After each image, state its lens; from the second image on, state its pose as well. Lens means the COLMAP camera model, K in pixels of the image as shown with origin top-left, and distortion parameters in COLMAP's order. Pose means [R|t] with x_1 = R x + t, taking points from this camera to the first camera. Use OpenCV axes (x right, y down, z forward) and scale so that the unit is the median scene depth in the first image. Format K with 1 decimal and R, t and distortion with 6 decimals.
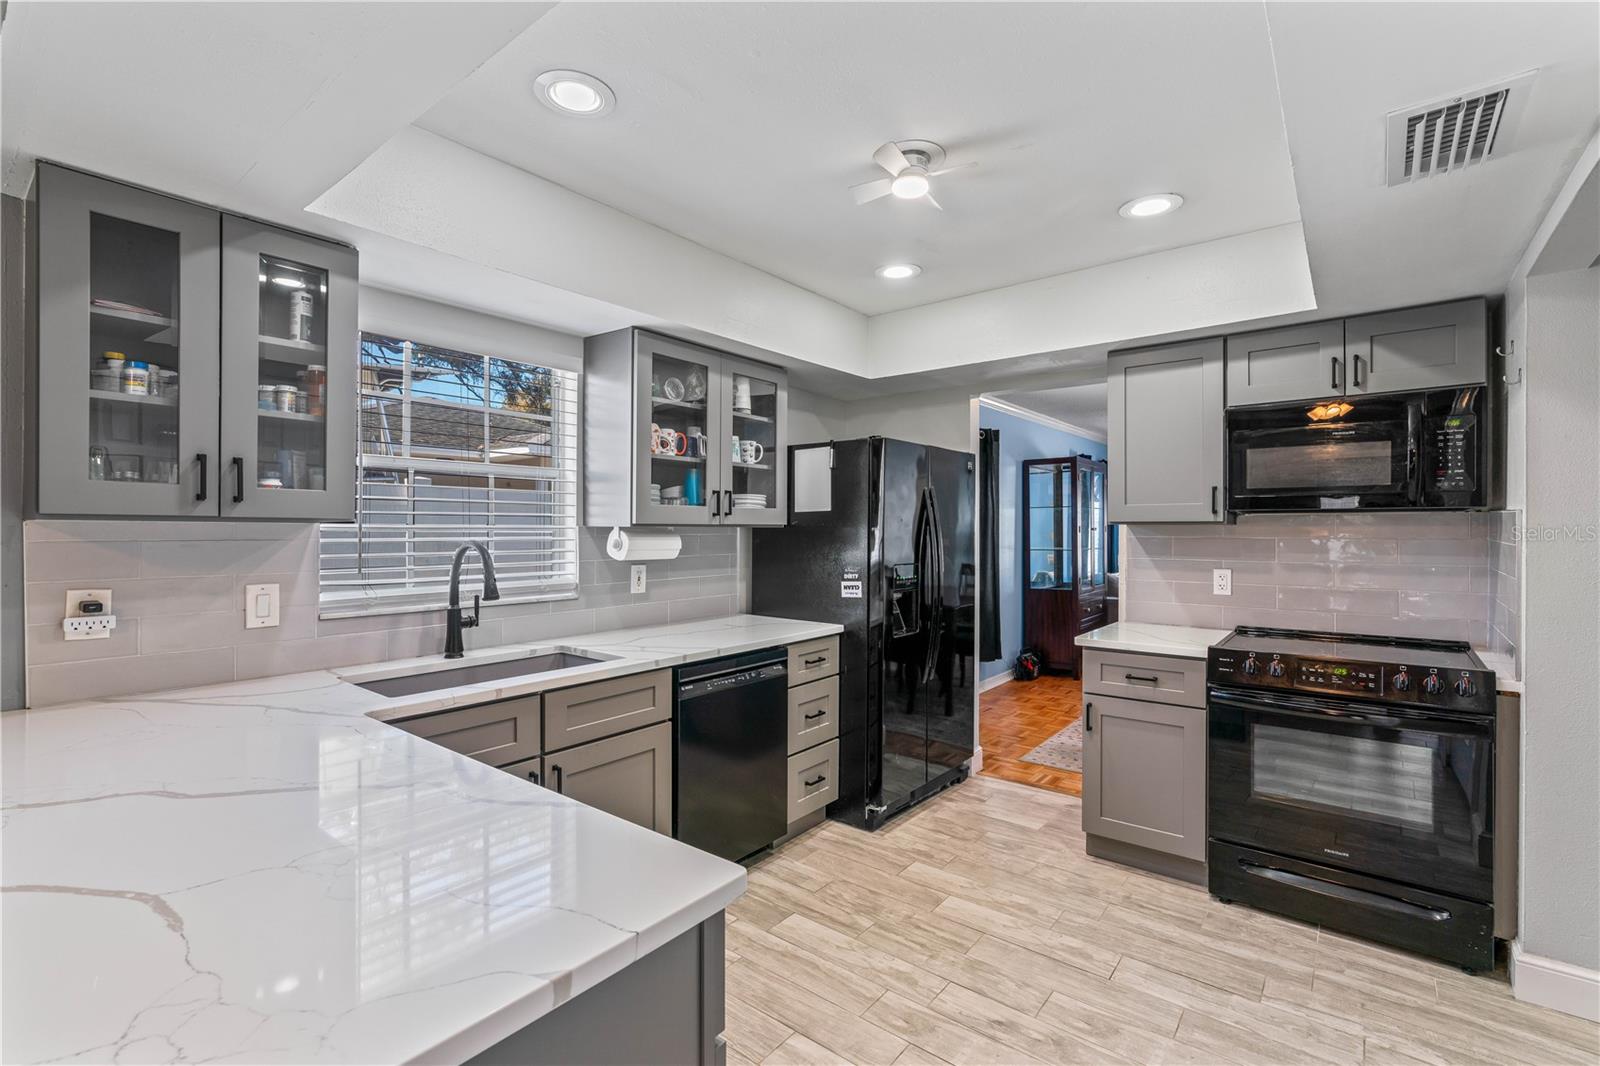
lens RADIAL K [[731.7, 0, 787.4], [0, 731.7, 533.8], [0, 0, 1]] dist [-0.012007, 0.004120]
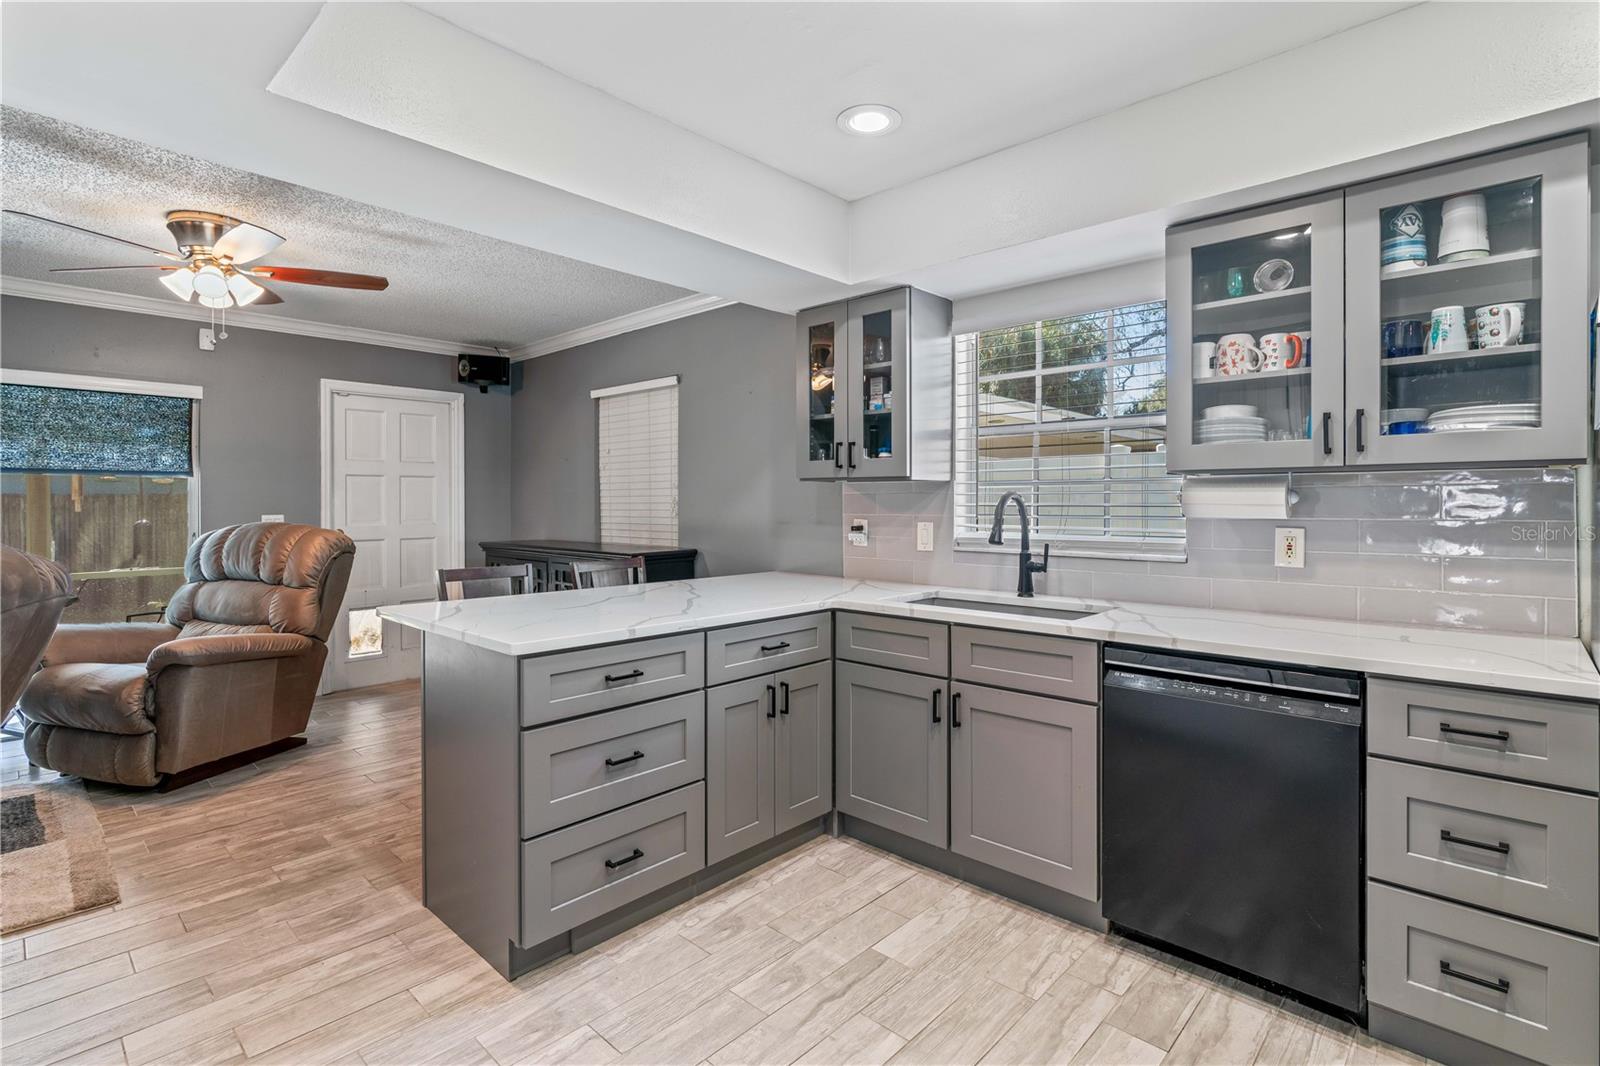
lens RADIAL K [[750.9, 0, 801.4], [0, 750.9, 508.1], [0, 0, 1]] dist [-0.003538, 0.001544]
pose [[-0.067105, 0.007976, -0.997714, 0.616520], [-0.003291, 0.999961, 0.008215, 0.020571], [0.997740, 0.003834, -0.067076, 0.621868]]
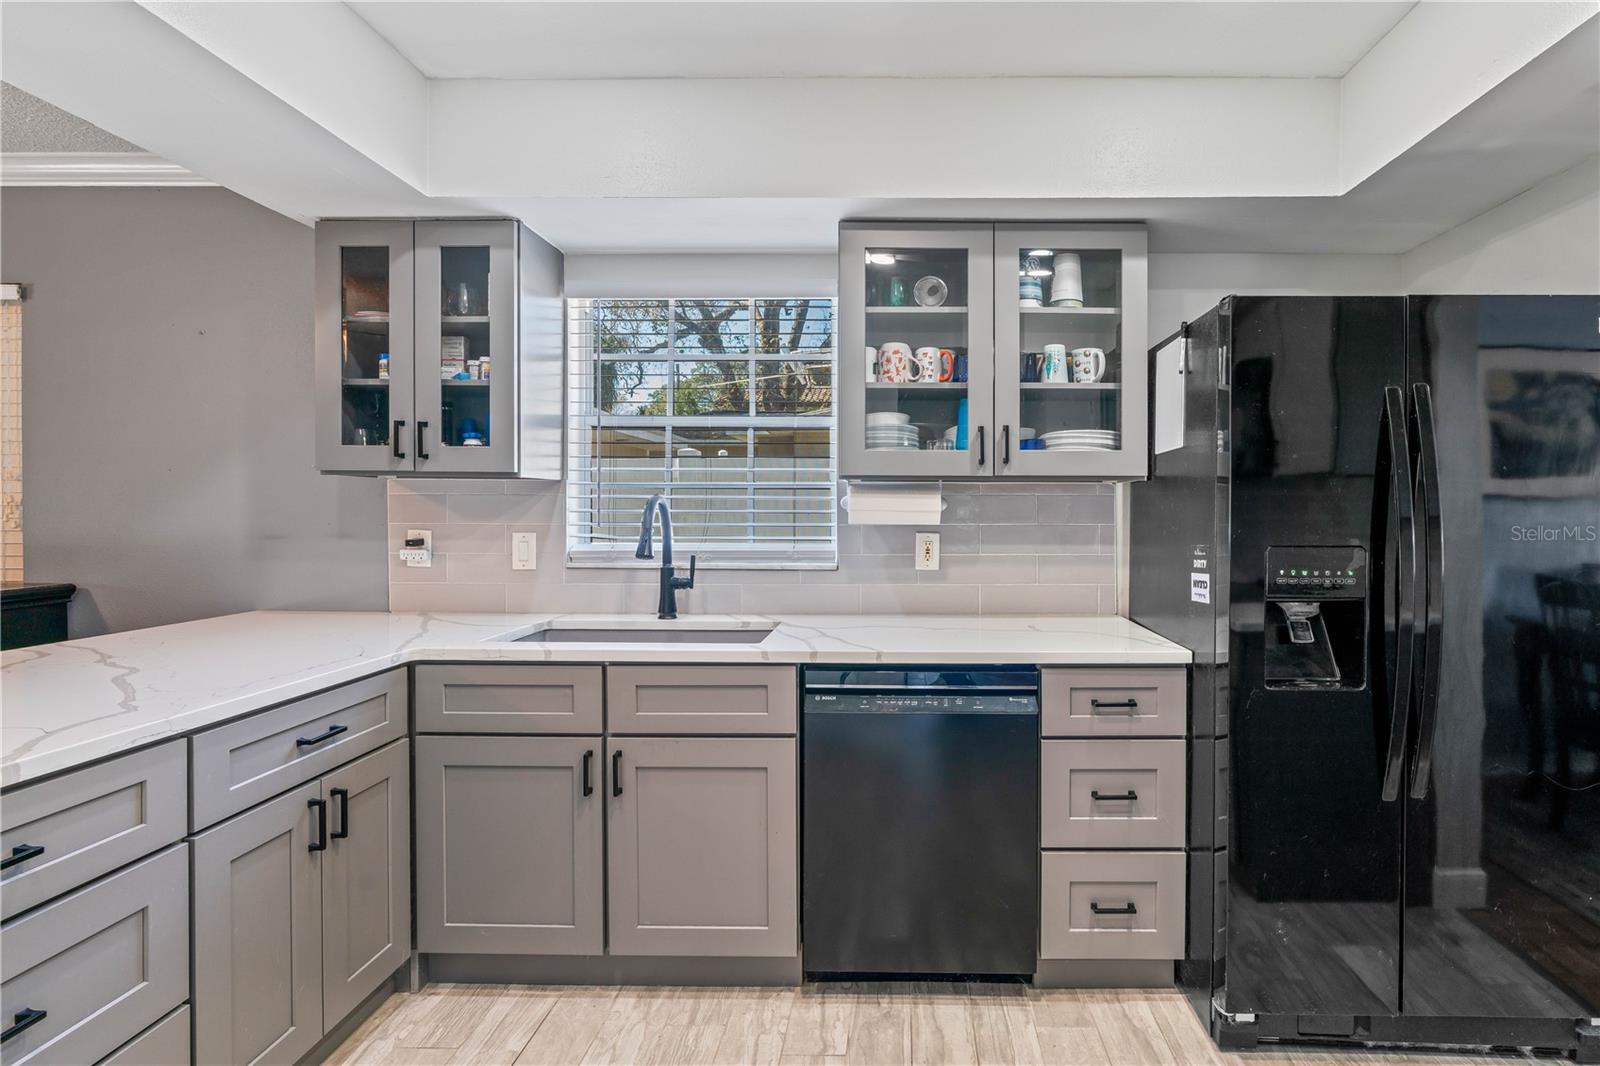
lens RADIAL K [[731.7, 0, 804.8], [0, 731.7, 517.5], [0, 0, 1]] dist [-0.012007, 0.004120]
pose [[0.618237, 0.012154, -0.785898, 0.357693], [-0.007557, 0.999926, 0.009519, 0.022046], [0.785955, 0.000054, 0.618283, 0.467947]]
